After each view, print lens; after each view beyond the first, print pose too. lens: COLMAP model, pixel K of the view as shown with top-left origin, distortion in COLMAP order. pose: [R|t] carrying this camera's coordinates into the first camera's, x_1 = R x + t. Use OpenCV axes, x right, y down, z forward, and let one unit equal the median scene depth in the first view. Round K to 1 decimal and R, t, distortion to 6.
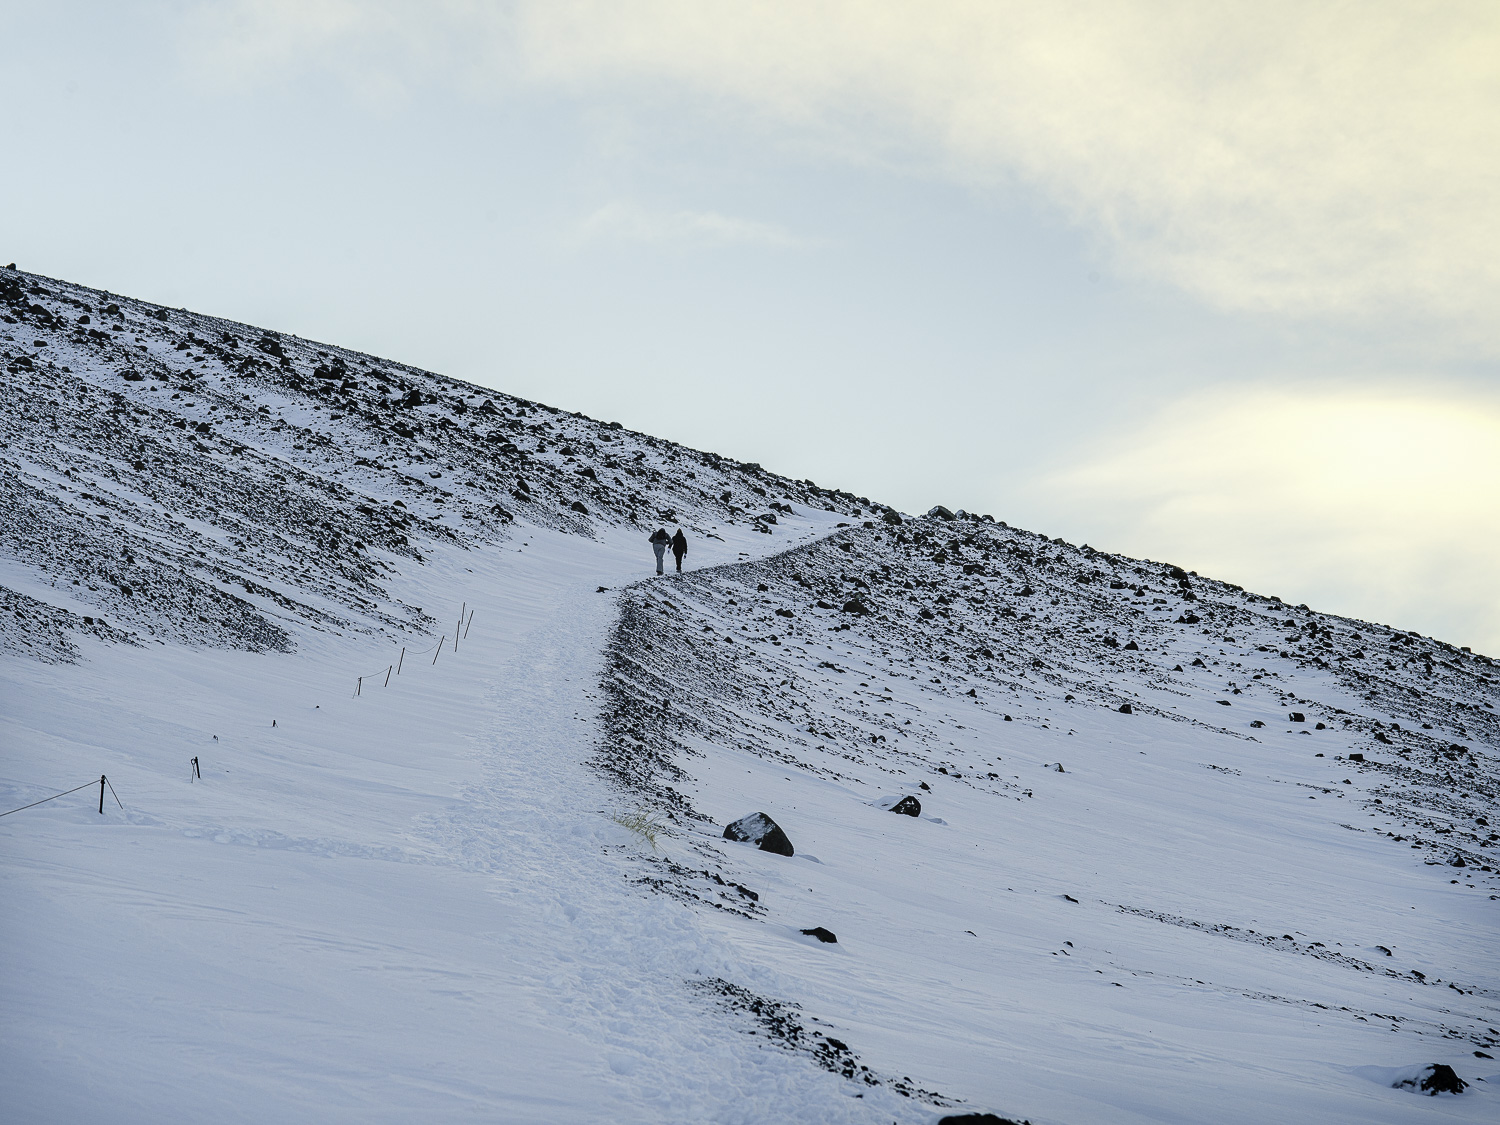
lens RADIAL K [[4044.5, 0, 750.3], [0, 4044.5, 562.3], [0, 0, 1]] dist [-0.025546, 0.000000]
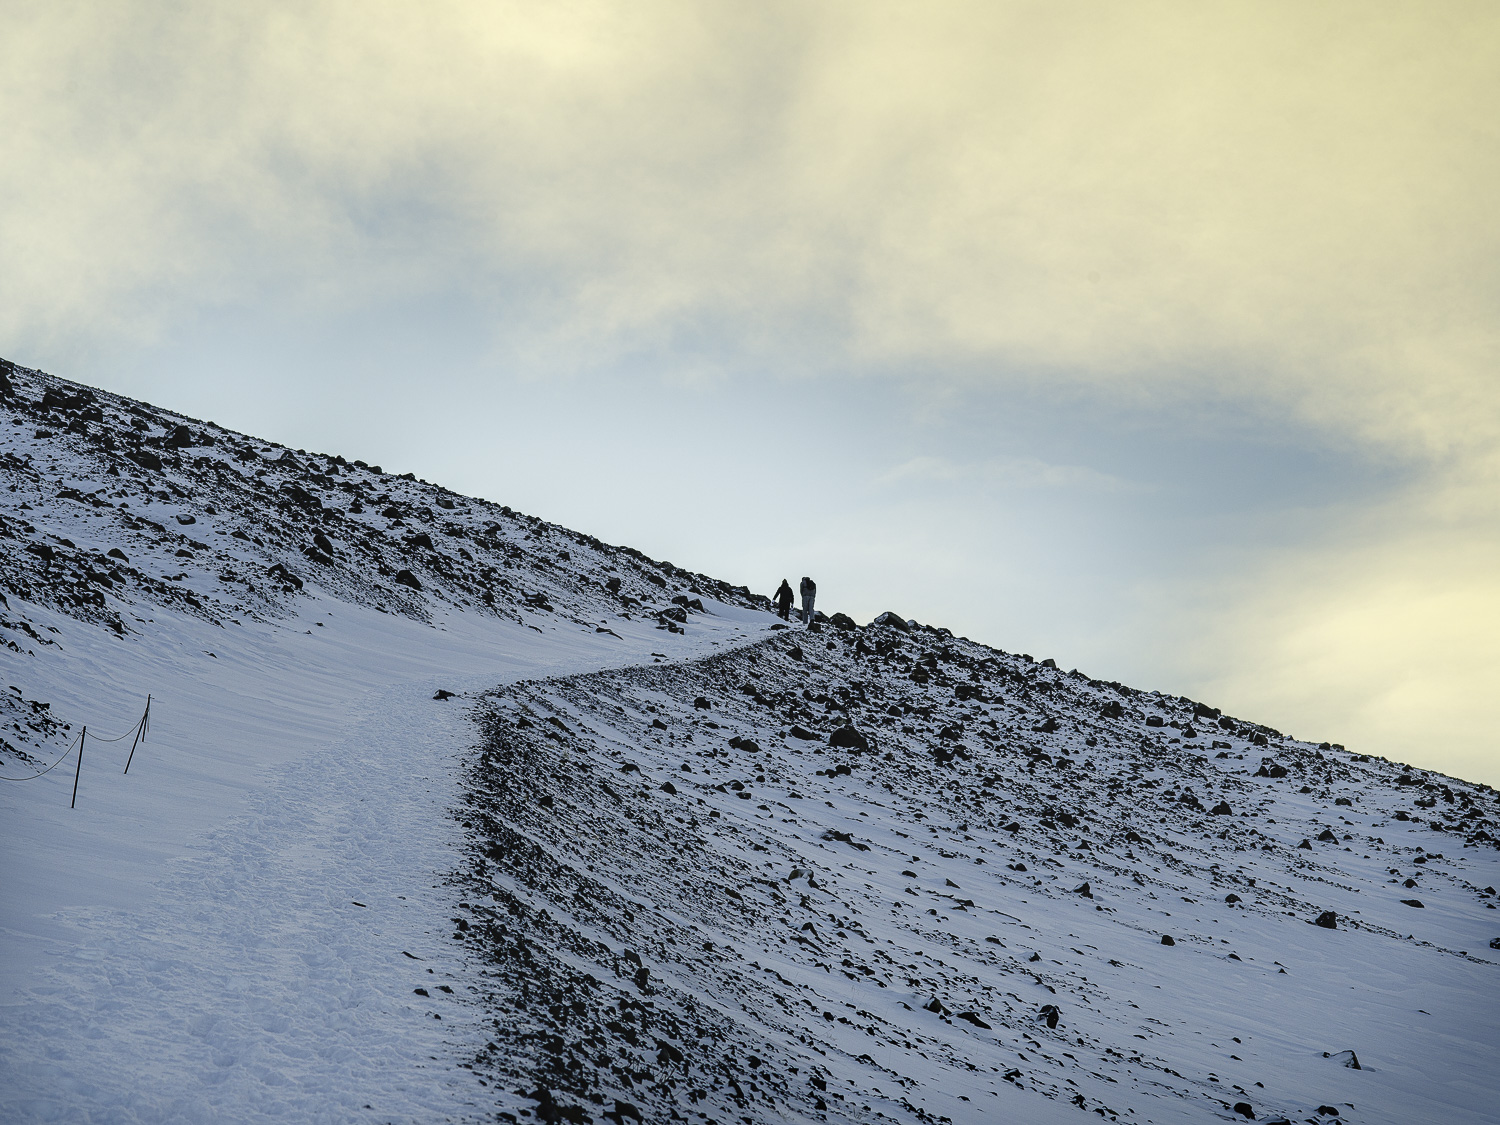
lens RADIAL K [[4044.5, 0, 749.4], [0, 4044.5, 563.7], [0, 0, 1]] dist [-0.025546, 0.000000]
pose [[0.998799, 0.025984, 0.041536, -0.013853], [-0.024500, 0.999056, -0.035859, 0.006044], [-0.042429, 0.034799, 0.998493, 0.332685]]
